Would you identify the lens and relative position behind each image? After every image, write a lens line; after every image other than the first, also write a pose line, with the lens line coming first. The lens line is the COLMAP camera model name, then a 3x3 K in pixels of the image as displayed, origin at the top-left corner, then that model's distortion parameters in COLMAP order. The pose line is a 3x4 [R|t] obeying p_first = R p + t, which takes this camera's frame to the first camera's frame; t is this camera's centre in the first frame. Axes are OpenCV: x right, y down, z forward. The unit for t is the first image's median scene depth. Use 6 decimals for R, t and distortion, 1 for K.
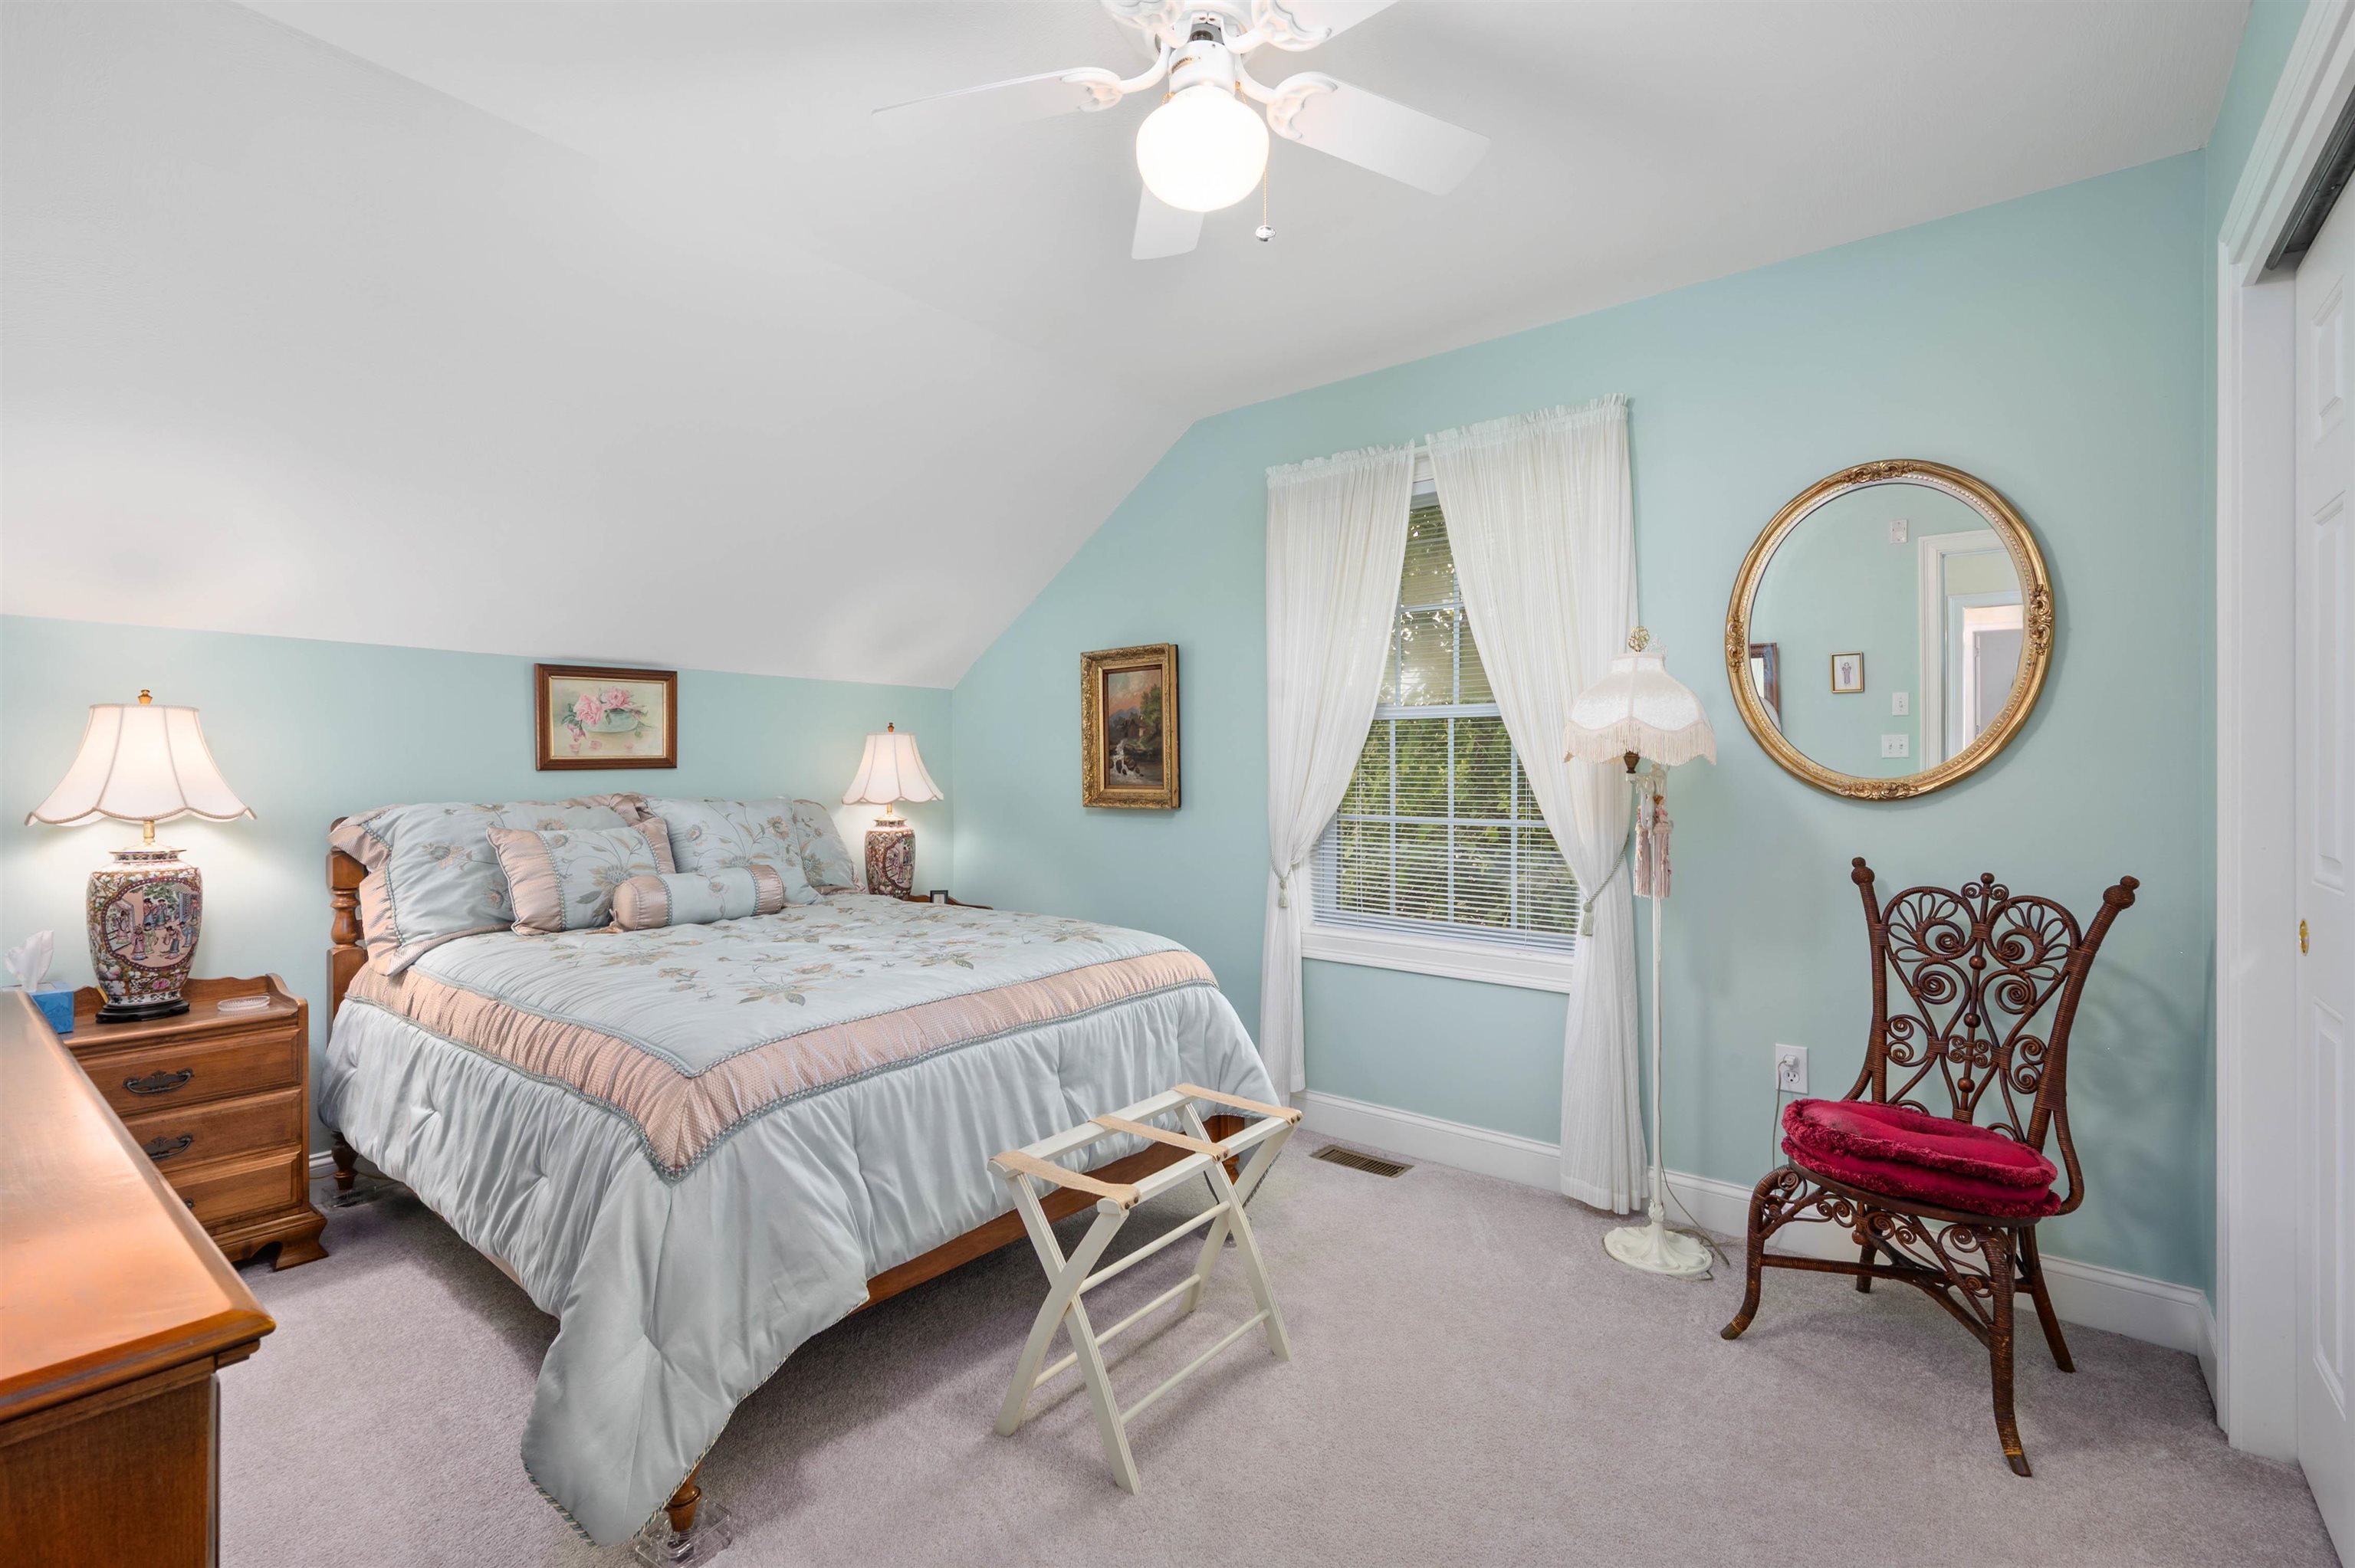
lens RADIAL K [[1038.5, 0, 1180.0], [0, 1038.5, 775.9], [0, 0, 1]] dist [0.000516, -0.000061]
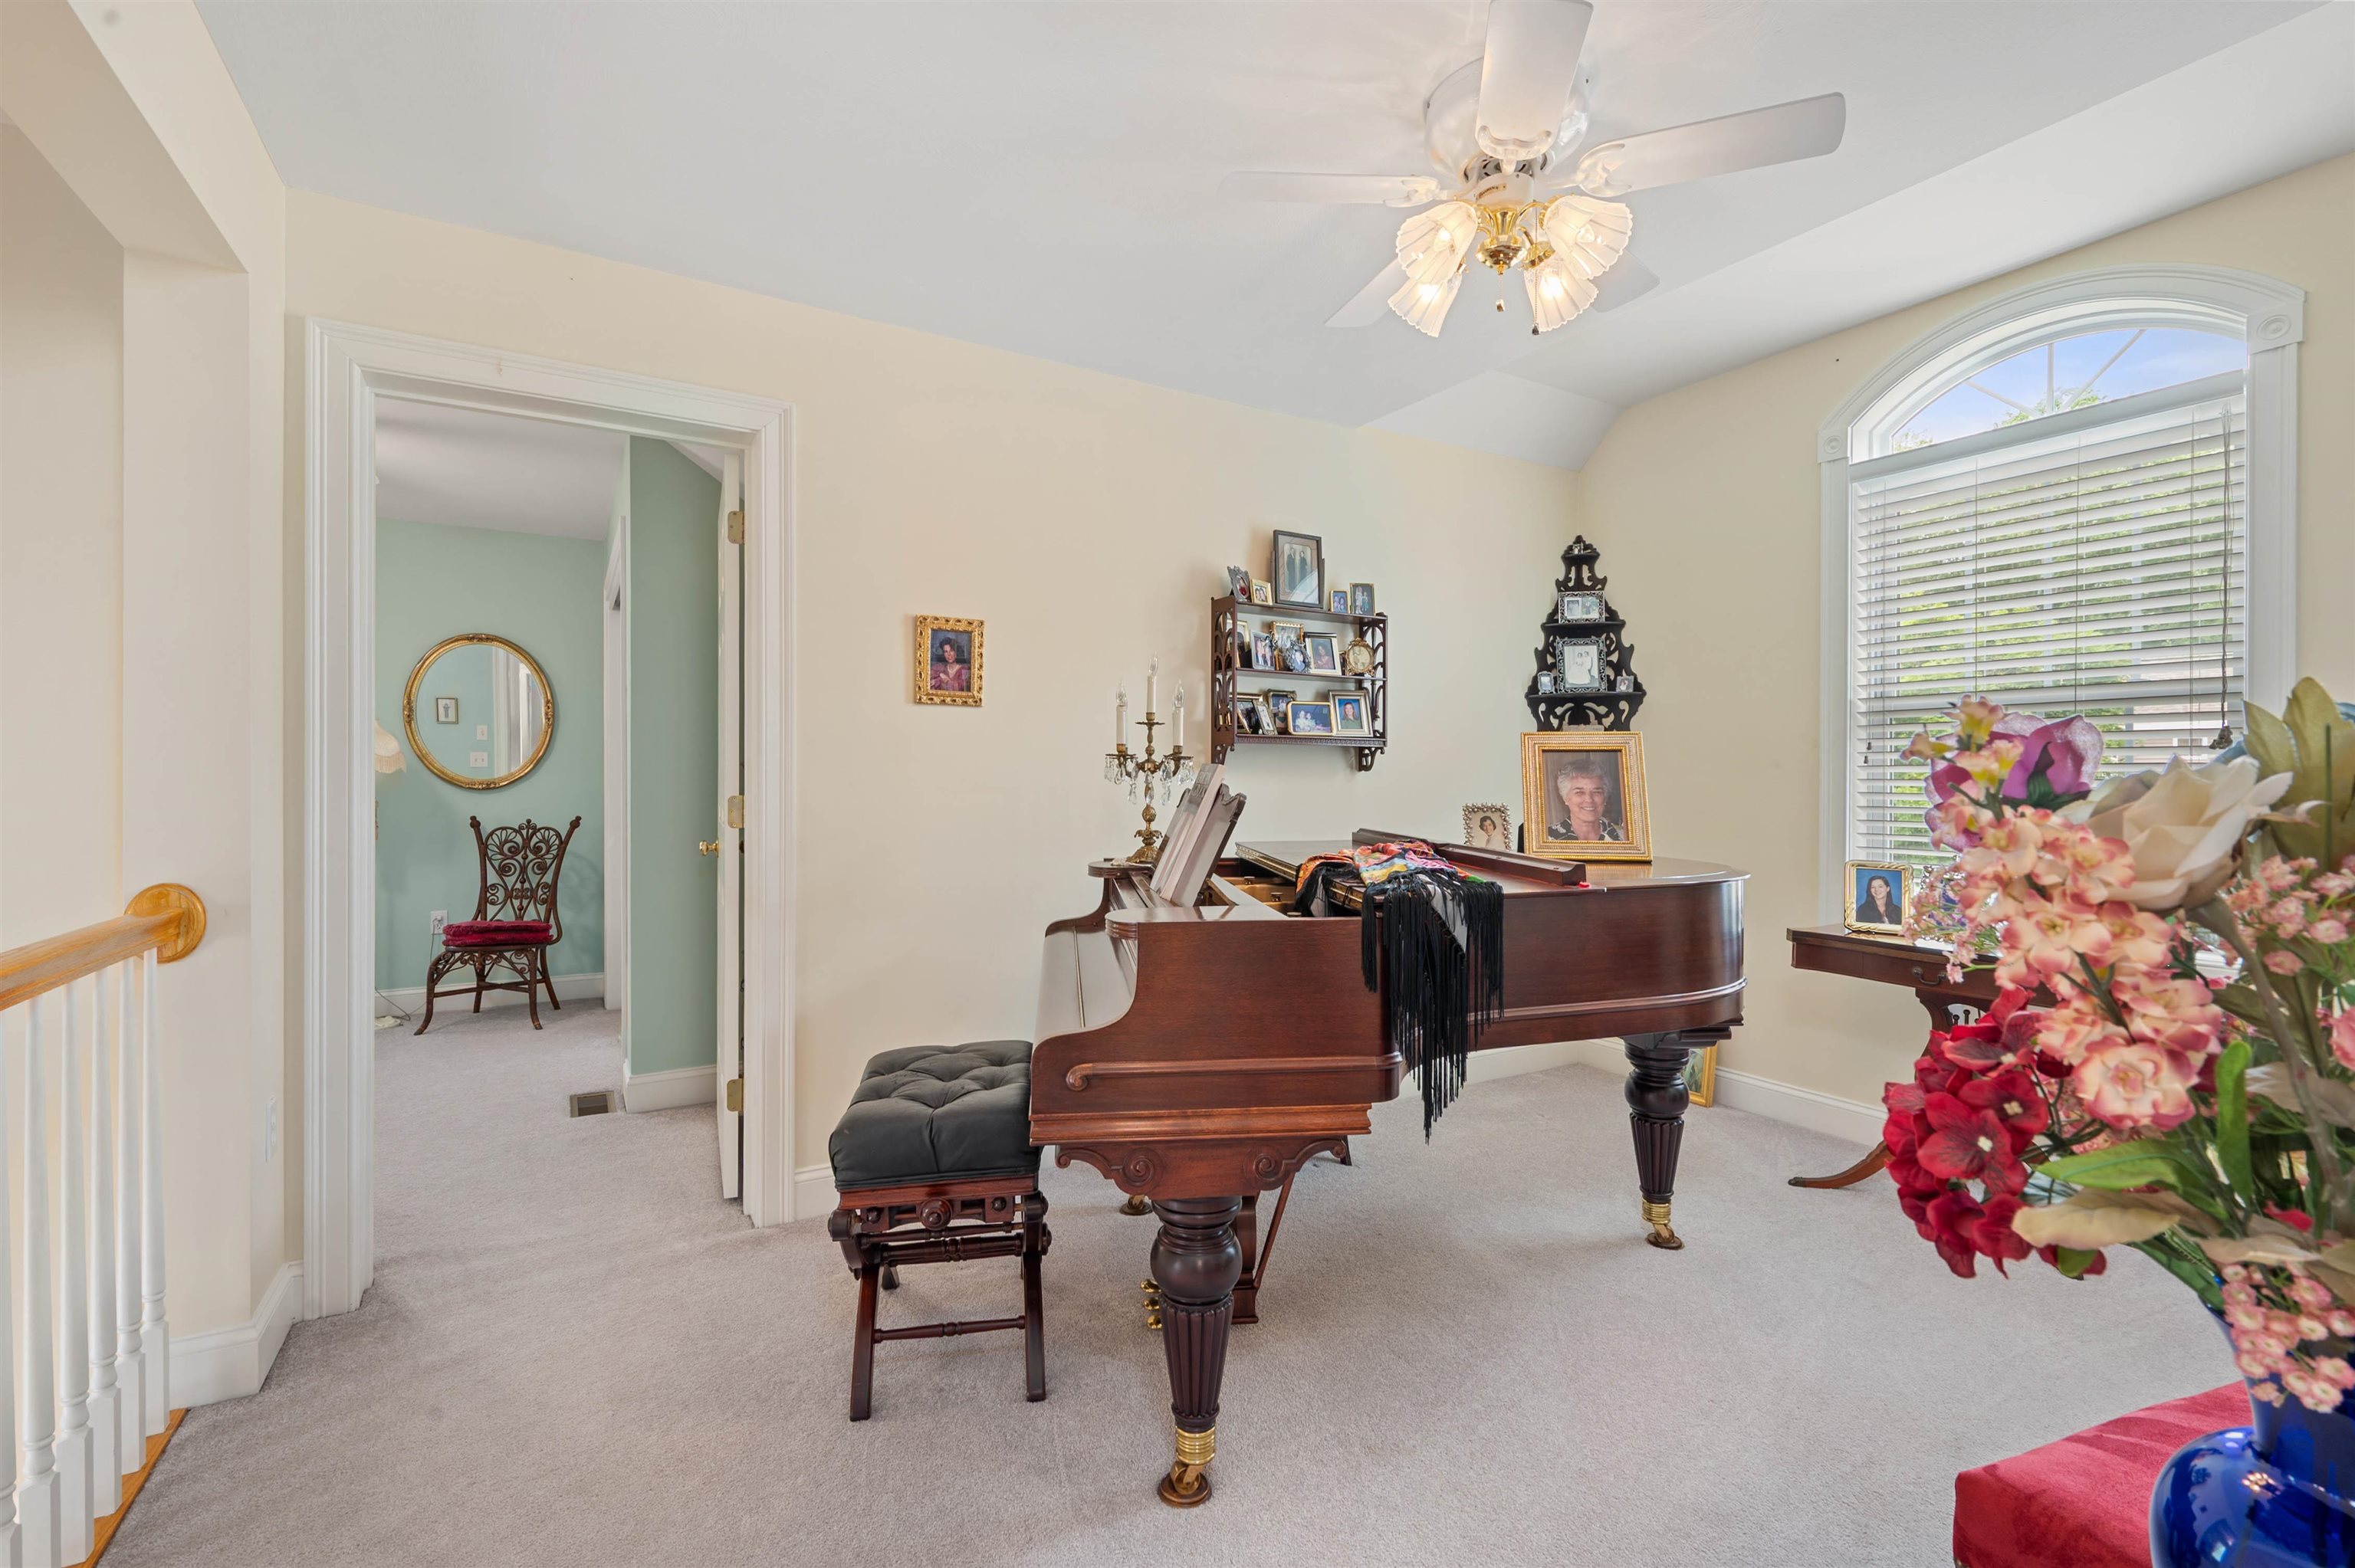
lens RADIAL K [[1038.5, 0, 1178.1], [0, 1038.5, 780.9], [0, 0, 1]] dist [0.000516, -0.000061]
pose [[0.352213, -0.001882, 0.935918, -0.950007], [0.000109, 0.999998, 0.001970, 0.001688], [-0.935920, -0.000592, 0.352213, -1.262634]]
